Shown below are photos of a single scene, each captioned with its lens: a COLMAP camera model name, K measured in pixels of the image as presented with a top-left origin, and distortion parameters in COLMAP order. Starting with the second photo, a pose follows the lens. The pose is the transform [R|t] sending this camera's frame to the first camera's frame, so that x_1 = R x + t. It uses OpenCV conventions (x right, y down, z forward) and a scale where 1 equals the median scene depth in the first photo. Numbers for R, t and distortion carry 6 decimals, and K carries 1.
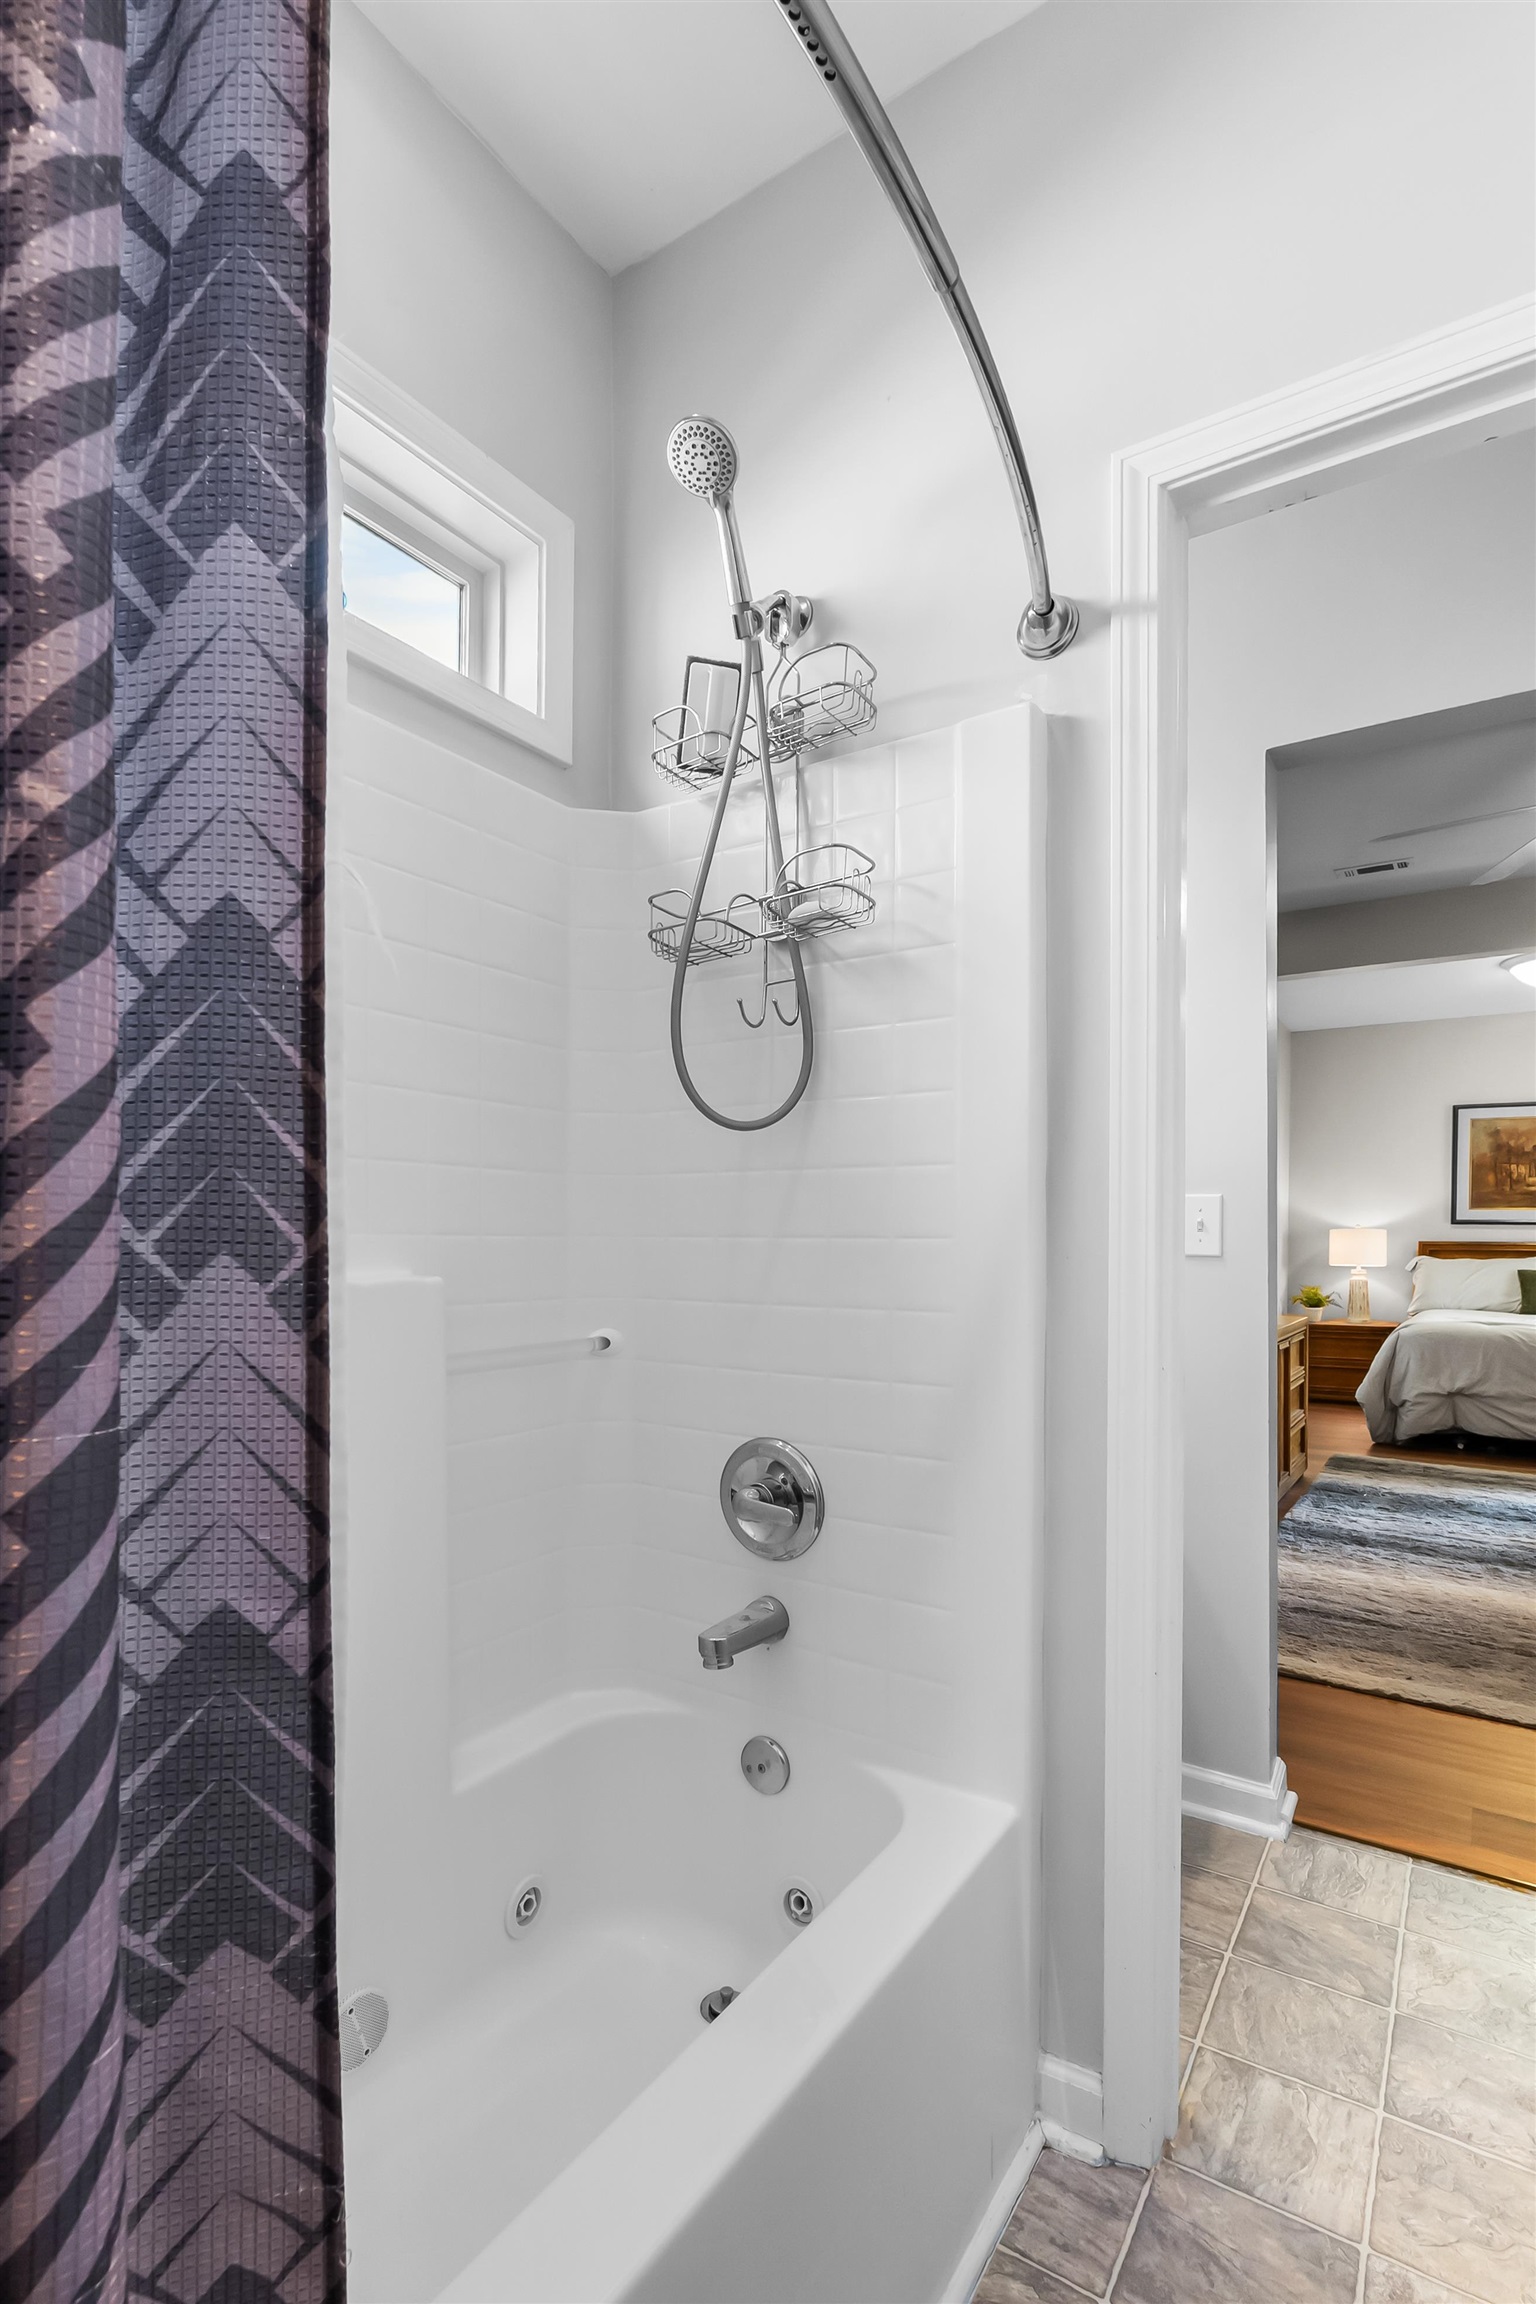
lens RADIAL K [[1060.6, 0, 778.9], [0, 1060.6, 1244.6], [0, 0, 1]] dist [0.002349, -0.000123]
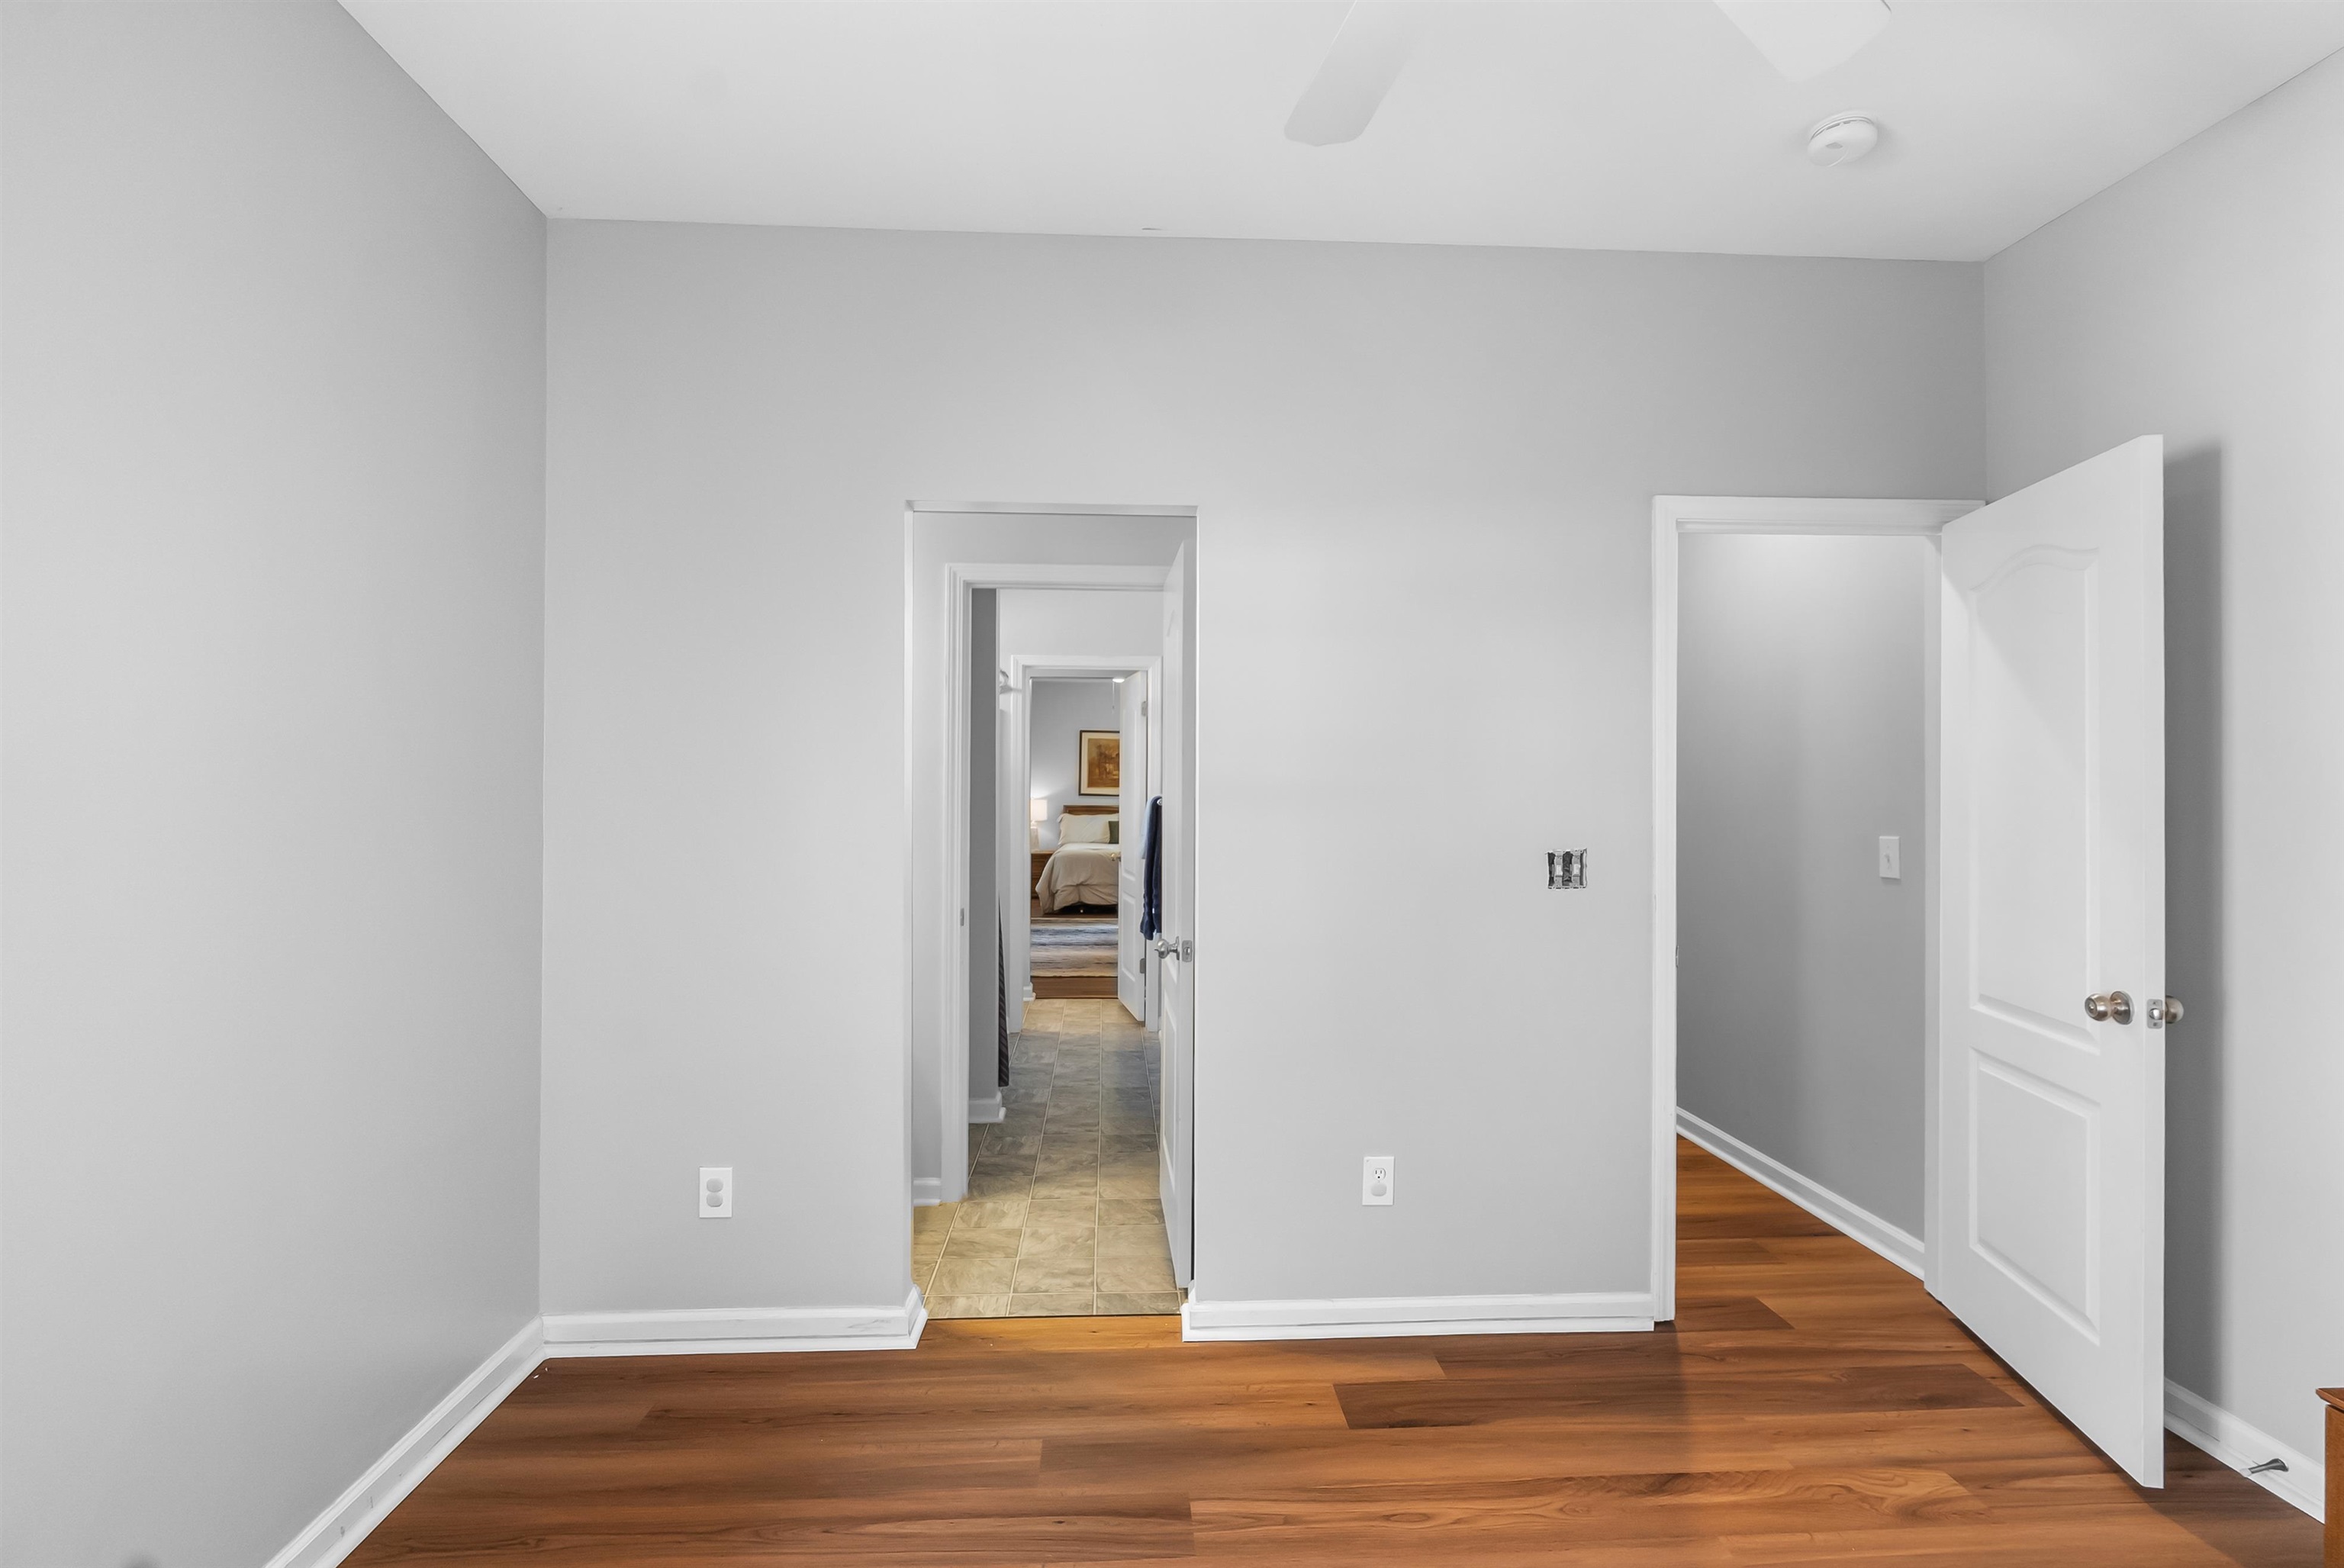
lens RADIAL K [[1079.0, 0, 1176.6], [0, 1079.0, 786.3], [0, 0, 1]] dist [0.002349, -0.000123]
pose [[0.794666, 0.004735, 0.607028, -0.458858], [-0.006693, 0.999977, 0.000961, -0.050003], [-0.607010, -0.004826, 0.794680, -0.736313]]
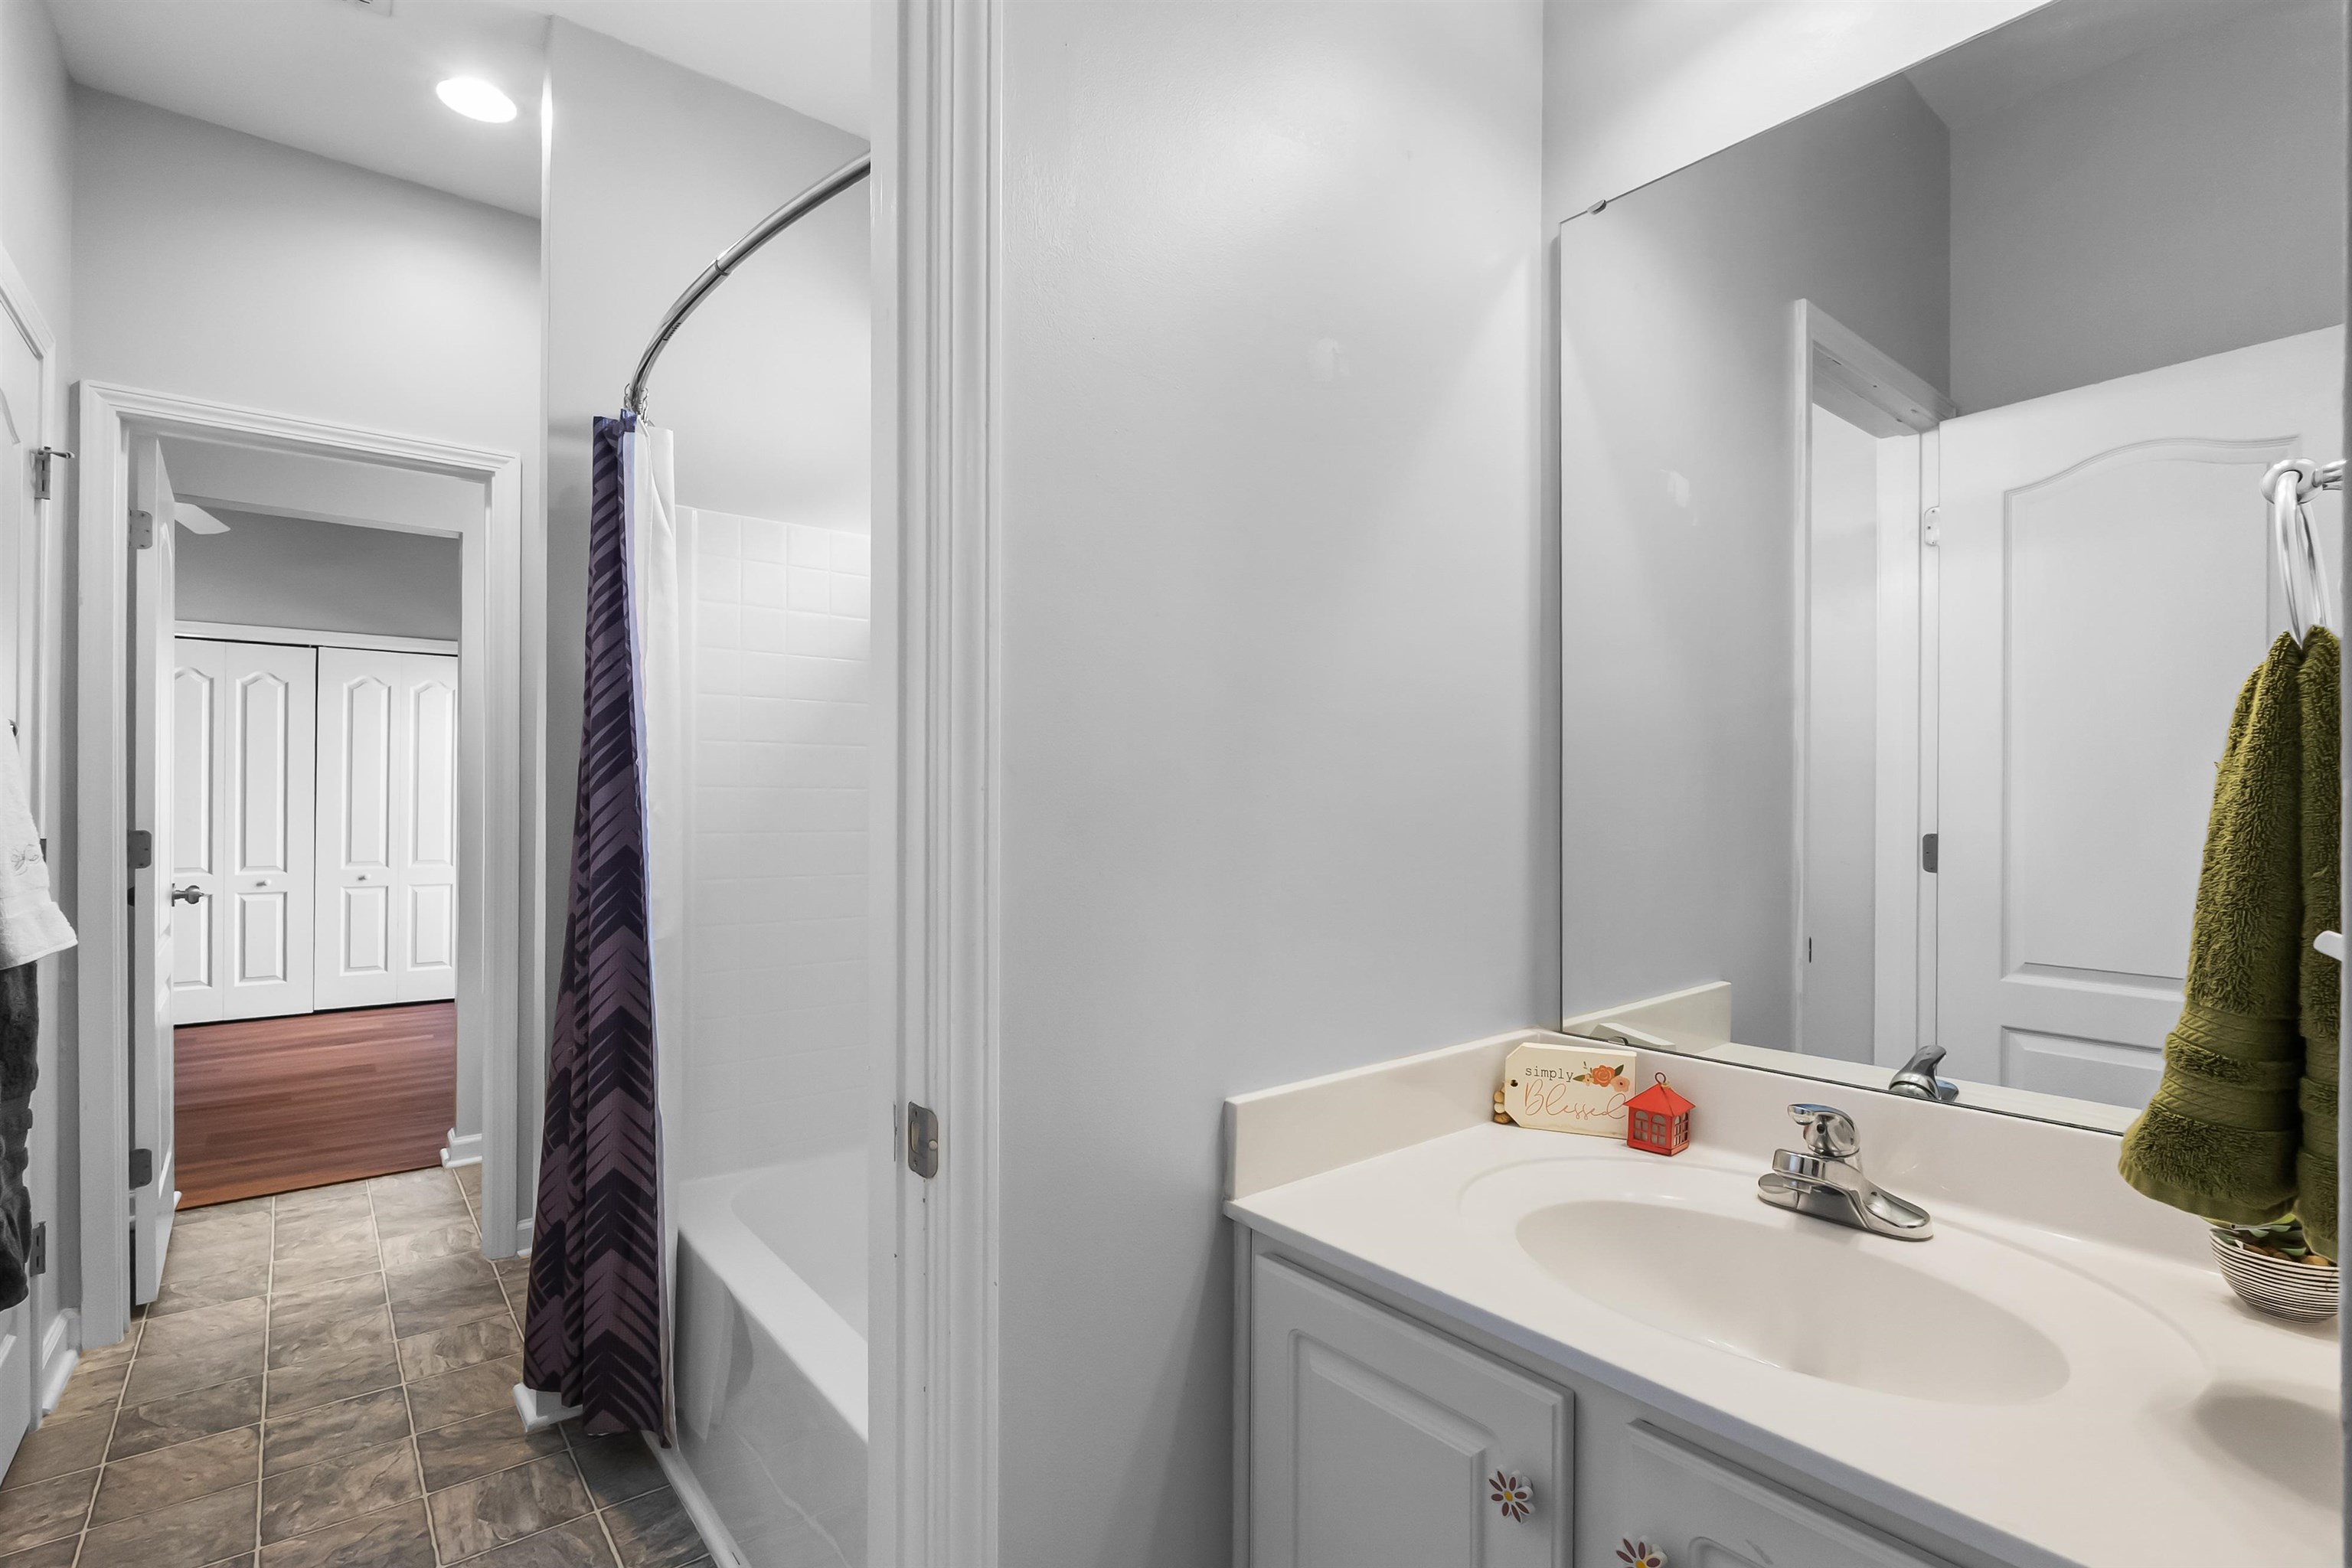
lens RADIAL K [[1082.7, 0, 1157.4], [0, 1082.7, 780.0], [0, 0, 1]] dist [0.002349, -0.000123]
pose [[-0.305771, -0.018634, -0.951923, 0.239818], [0.005025, 0.999763, -0.021184, -0.016268], [0.952092, -0.011261, -0.305605, 0.330791]]
